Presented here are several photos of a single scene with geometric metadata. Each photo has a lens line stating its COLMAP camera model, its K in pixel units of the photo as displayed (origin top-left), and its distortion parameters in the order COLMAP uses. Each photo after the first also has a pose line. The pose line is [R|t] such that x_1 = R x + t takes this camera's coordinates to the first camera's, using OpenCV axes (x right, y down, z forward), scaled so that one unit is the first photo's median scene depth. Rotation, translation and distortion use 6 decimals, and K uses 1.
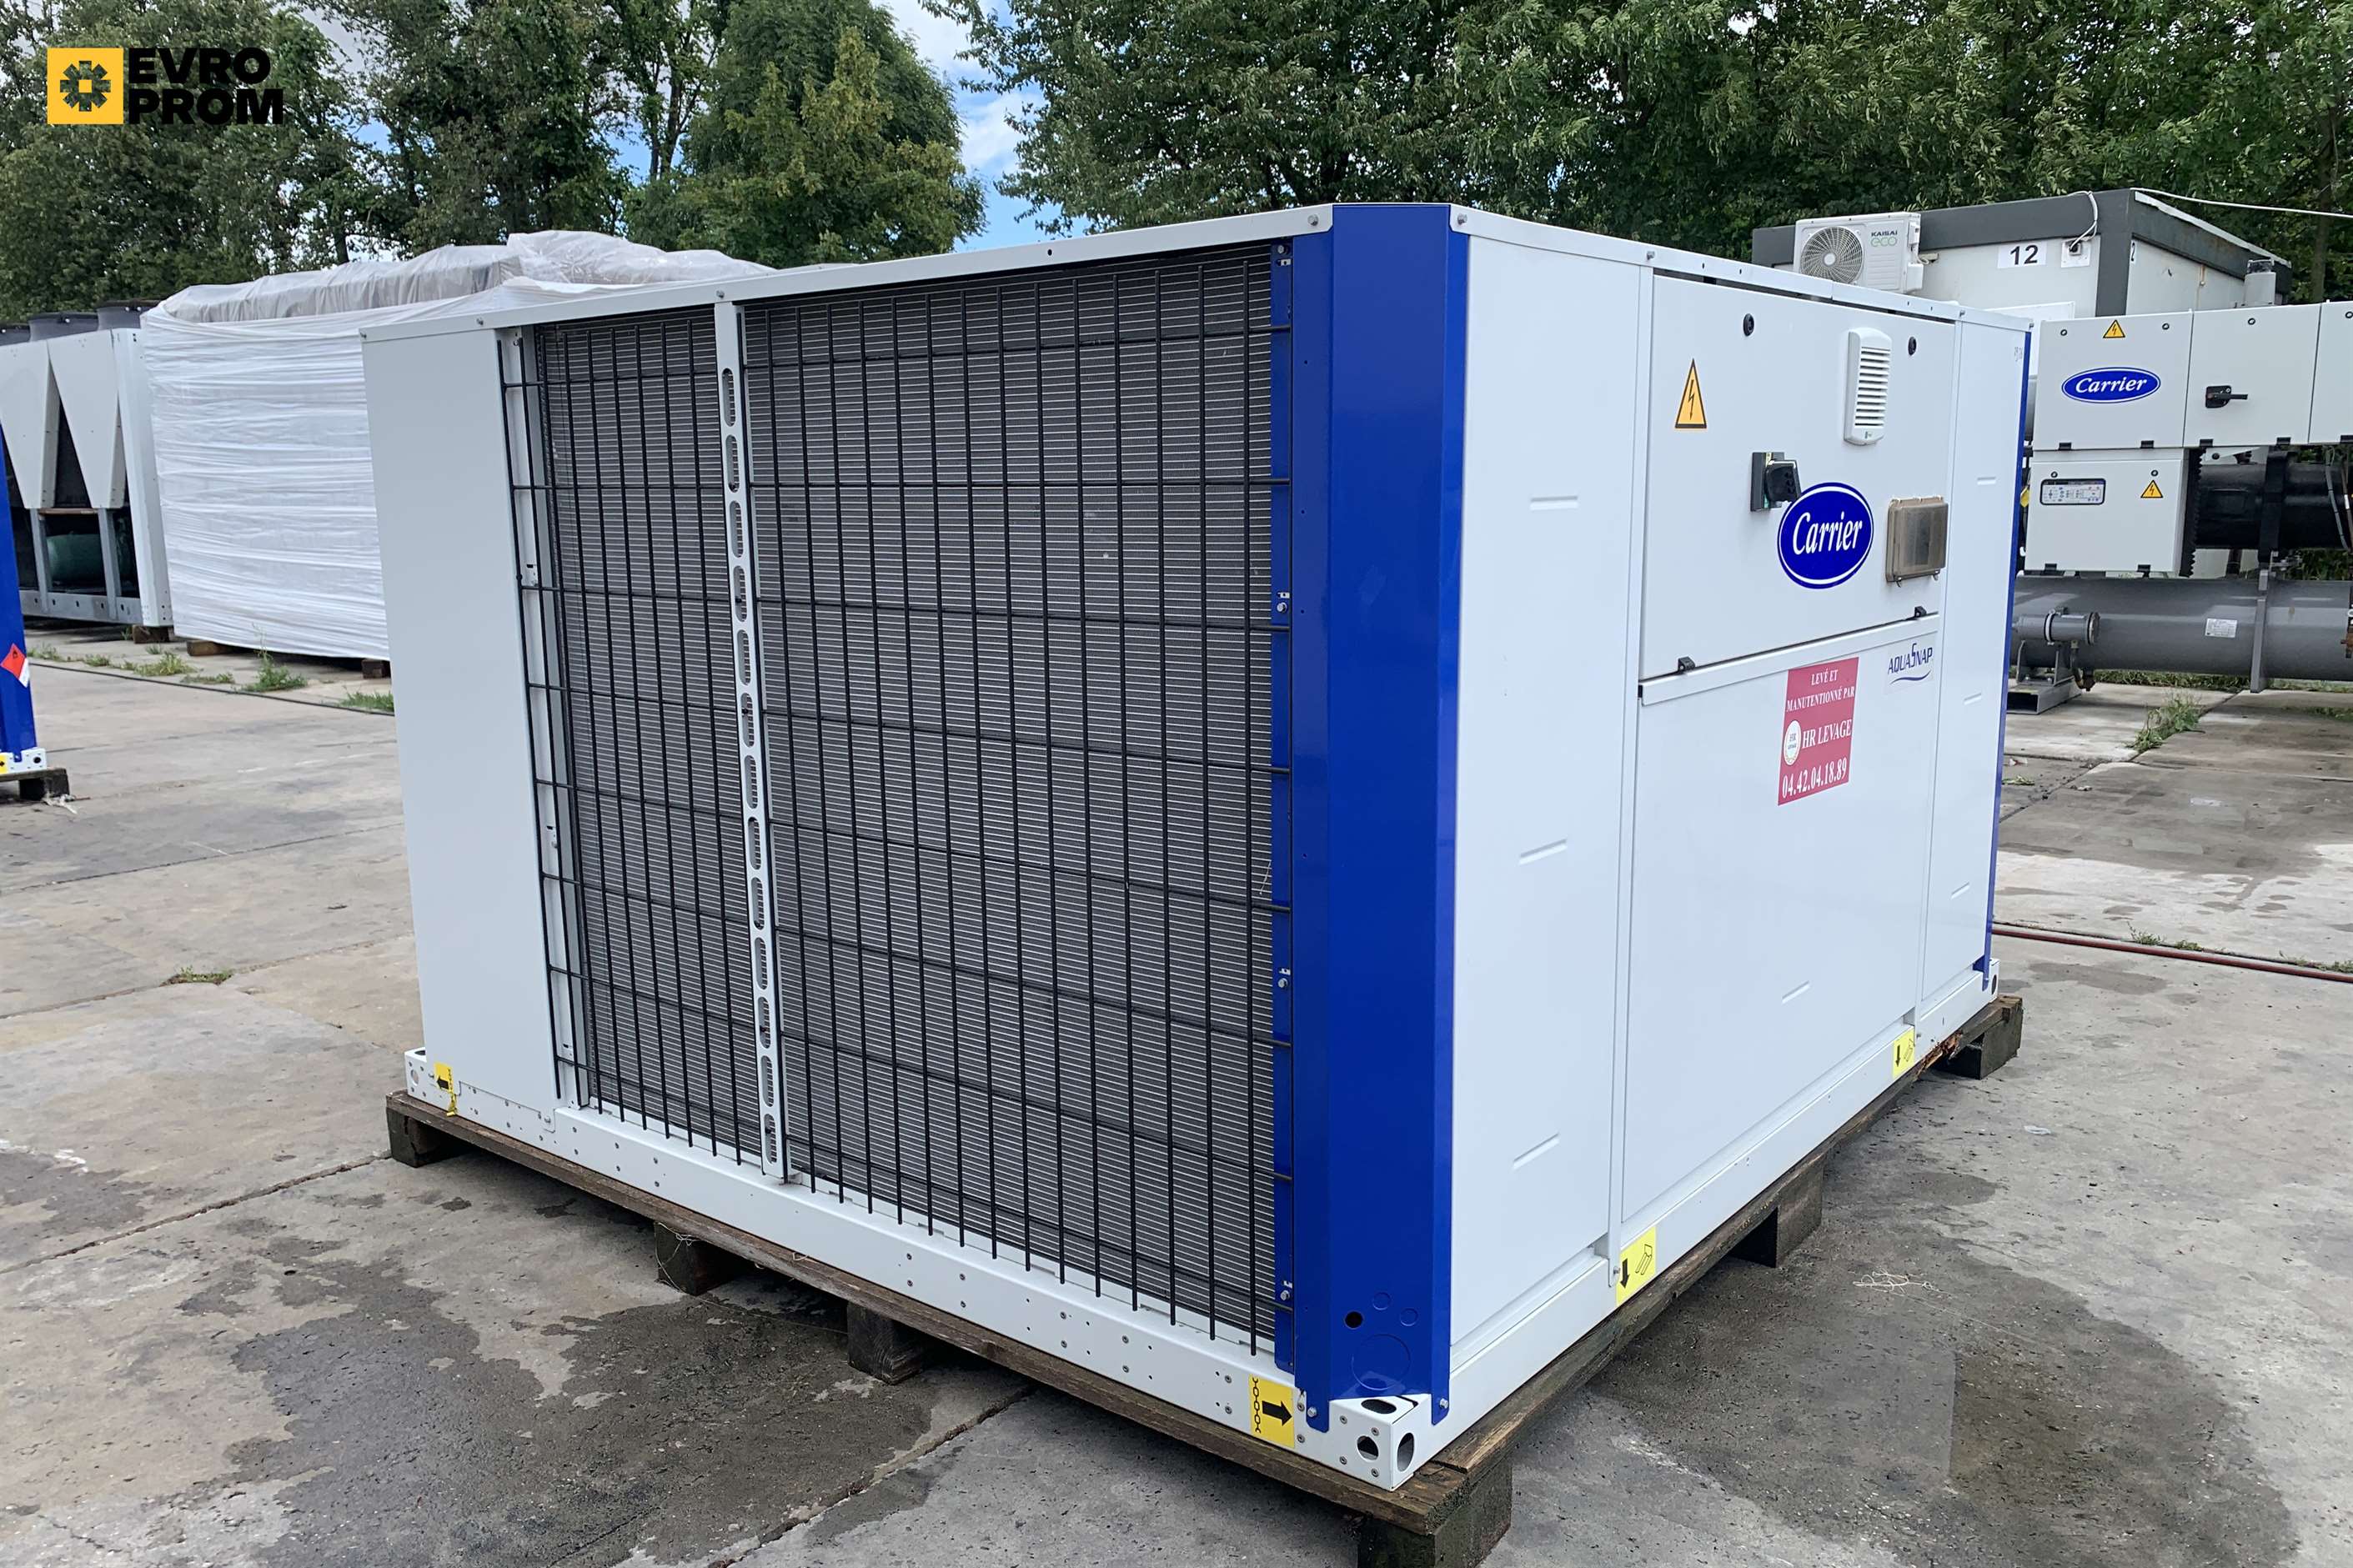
lens RADIAL K [[1788.2, 0, 1158.4], [0, 1788.2, 791.7], [0, 0, 1]] dist [0.025101, -0.014766]
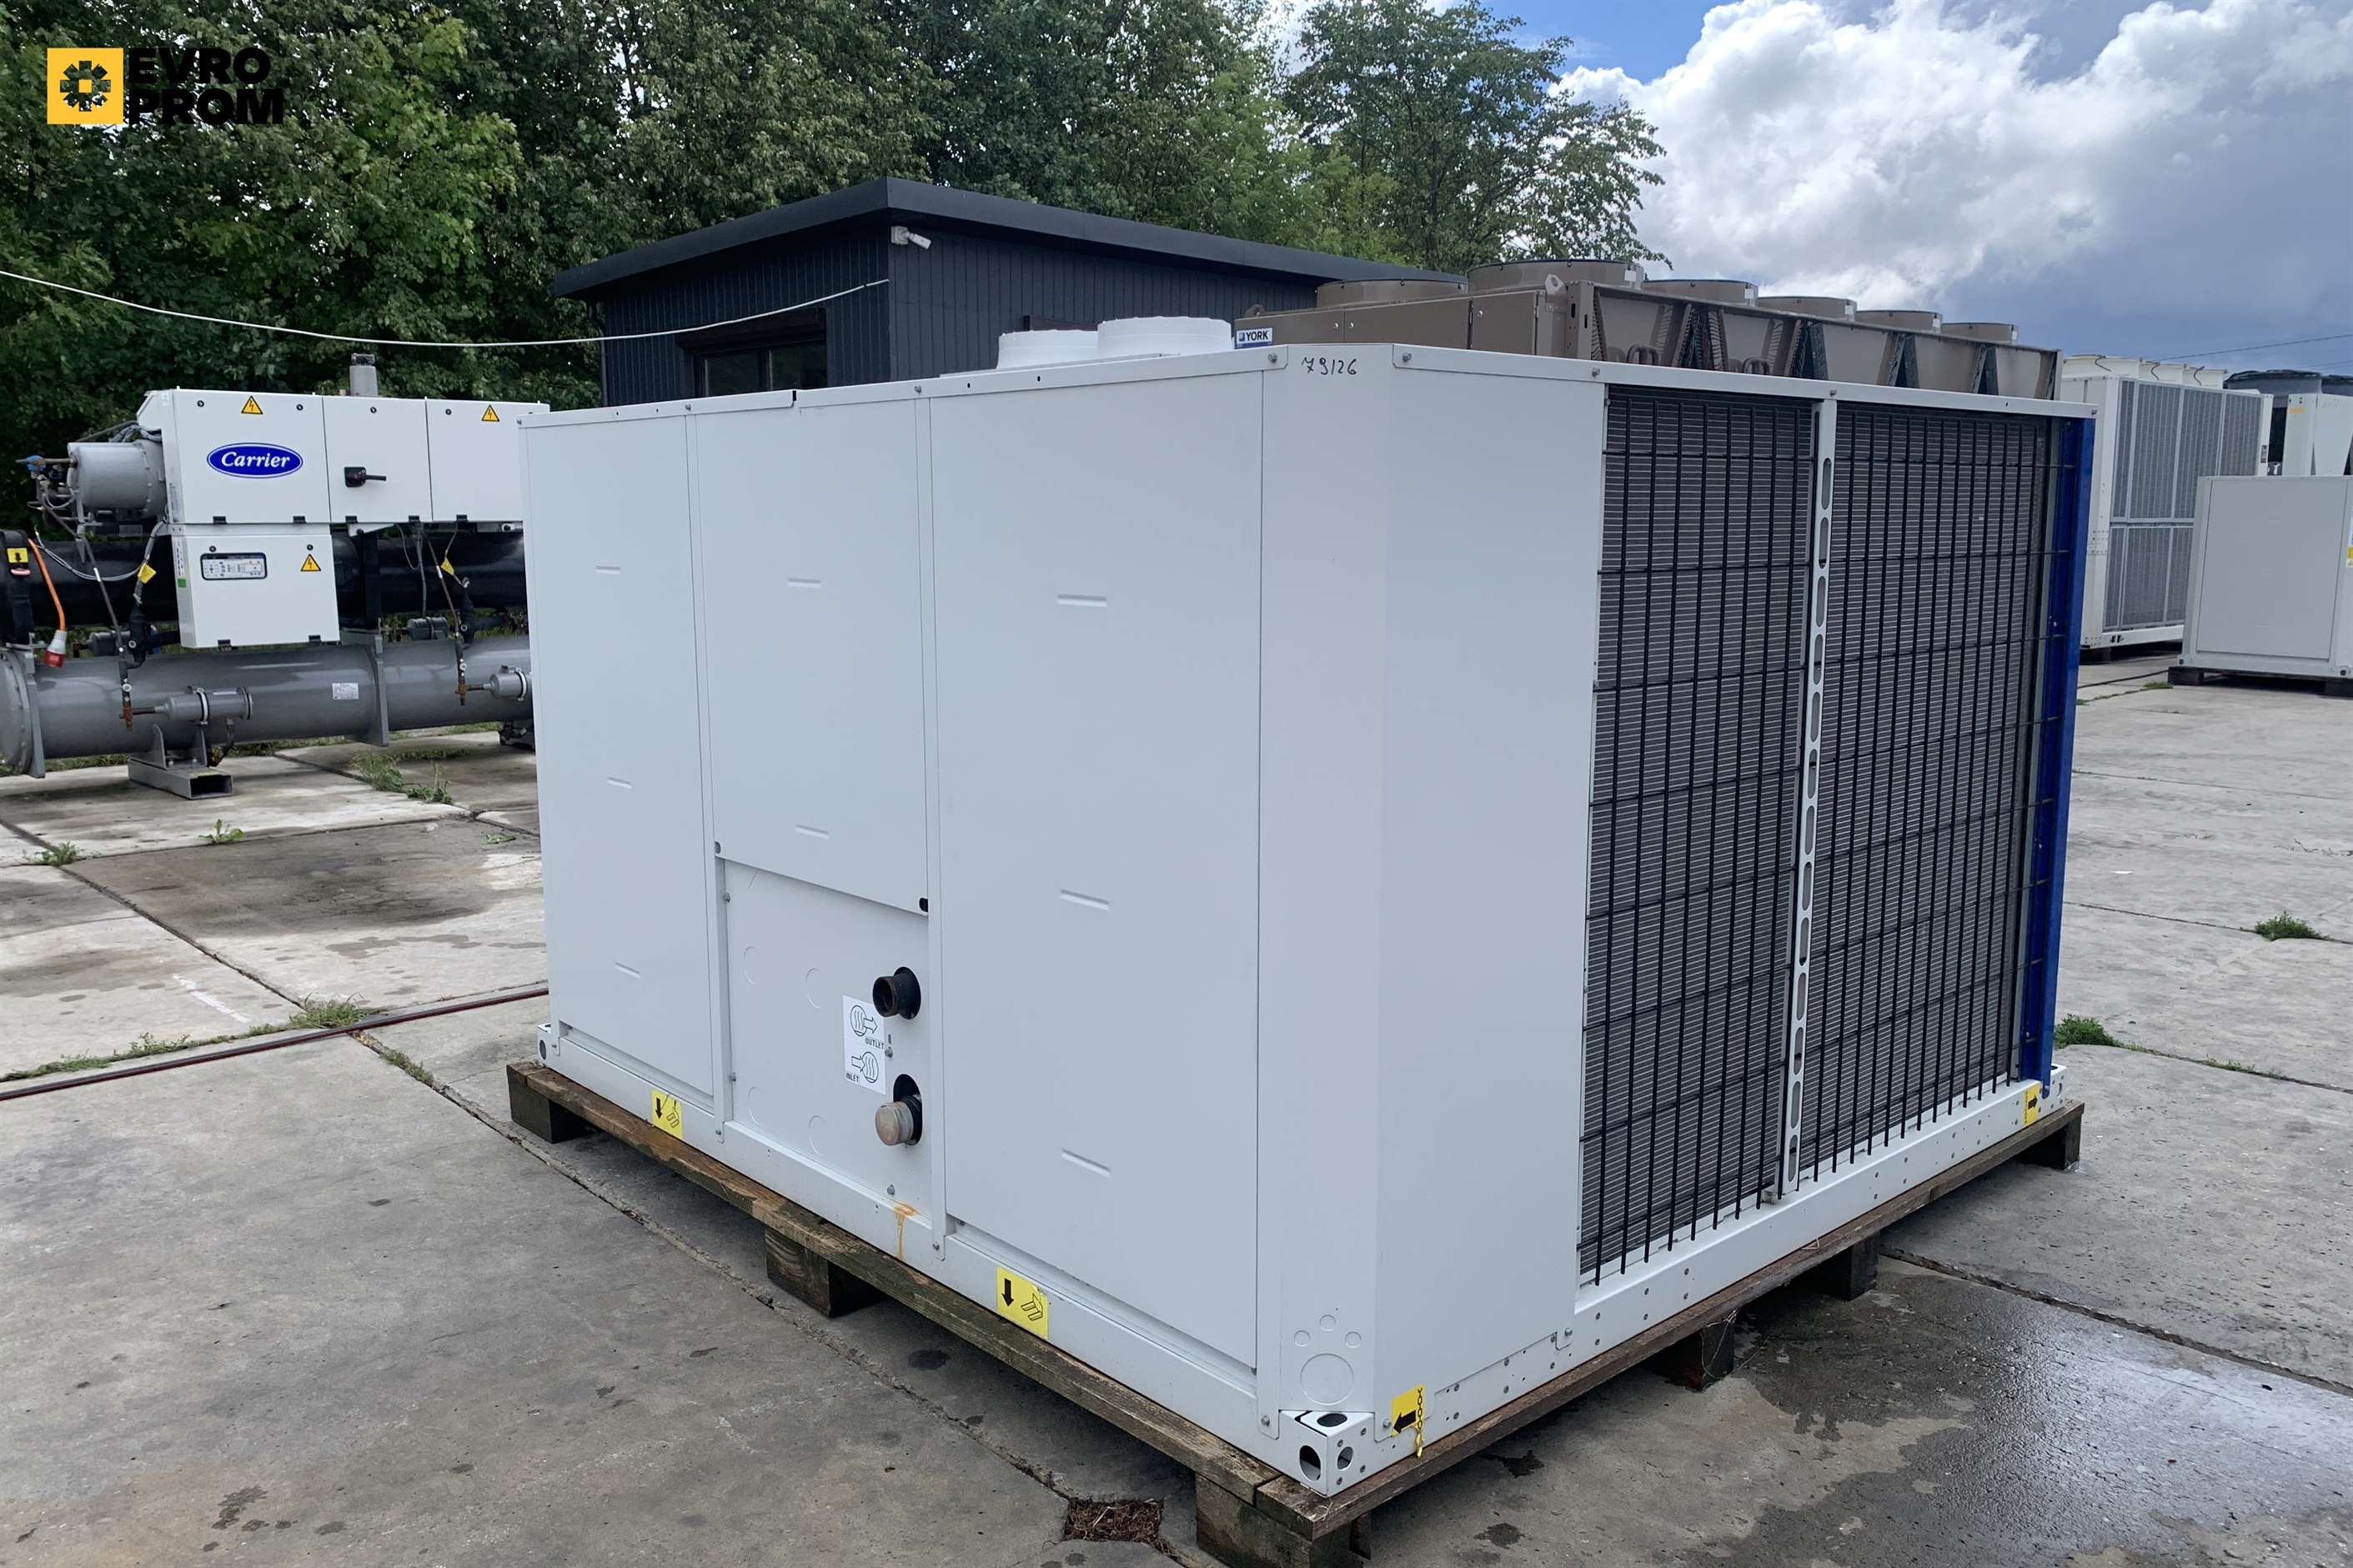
lens RADIAL K [[1788.2, 0, 1197.6], [0, 1788.2, 777.6], [0, 0, 1]] dist [0.025101, -0.014766]
pose [[0.138360, -0.128610, 0.981996, -1.054464], [0.174064, 0.979256, 0.103726, -0.168173], [-0.974966, 0.156578, 0.157876, 0.920657]]
